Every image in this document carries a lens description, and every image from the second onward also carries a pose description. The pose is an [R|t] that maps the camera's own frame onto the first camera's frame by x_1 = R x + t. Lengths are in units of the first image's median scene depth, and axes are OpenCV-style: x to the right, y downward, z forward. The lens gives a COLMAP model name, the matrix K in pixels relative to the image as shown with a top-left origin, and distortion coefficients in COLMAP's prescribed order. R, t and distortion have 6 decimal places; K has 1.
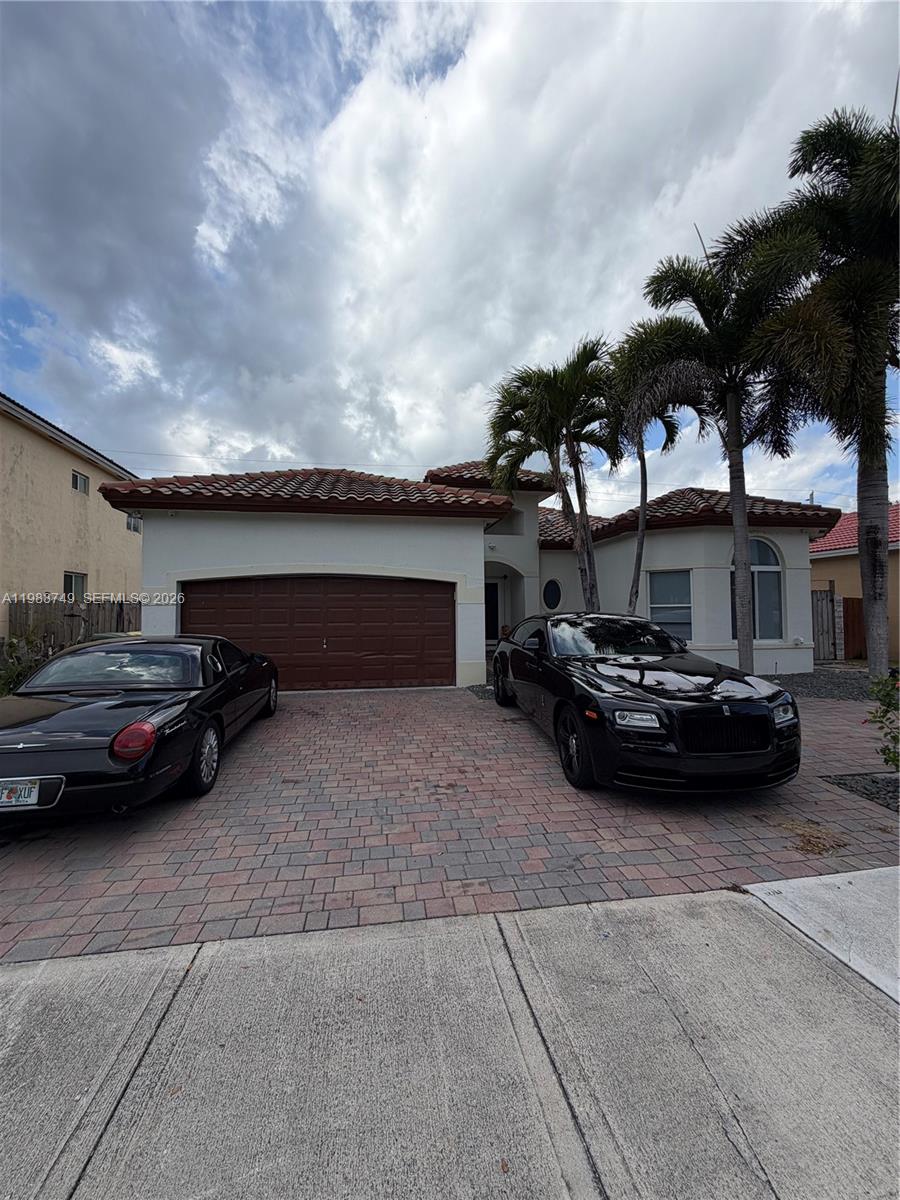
lens RADIAL K [[477.4, 0, 448.4], [0, 477.4, 595.5], [0, 0, 1]] dist [-0.000487, 0.000050]
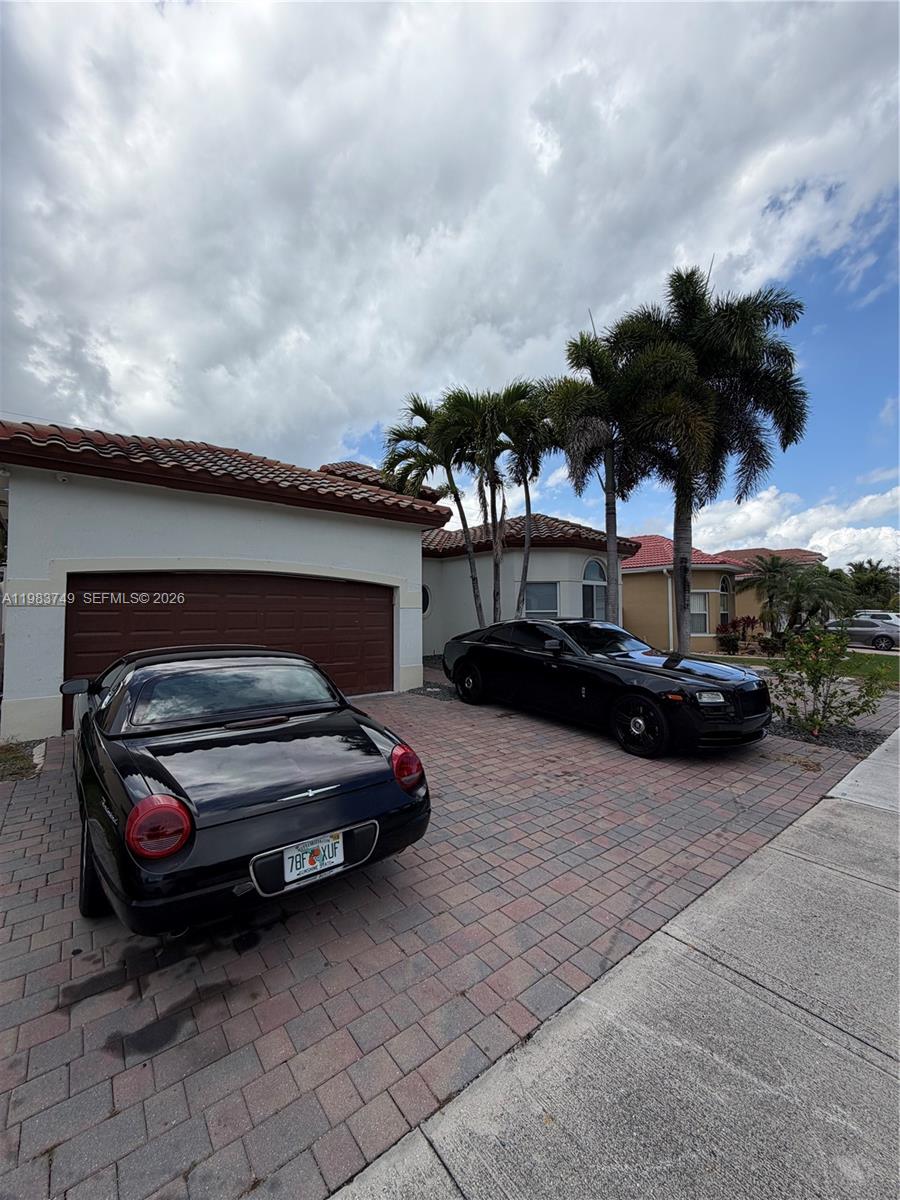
lens RADIAL K [[479.3, 0, 450.0], [0, 479.3, 595.3], [0, 0, 1]] dist [-0.000349, 0.000369]
pose [[0.868440, 0.023563, 0.495234, -0.774705], [-0.019754, 0.999721, -0.012926, 0.003492], [-0.495401, 0.001443, 0.868663, 0.160403]]
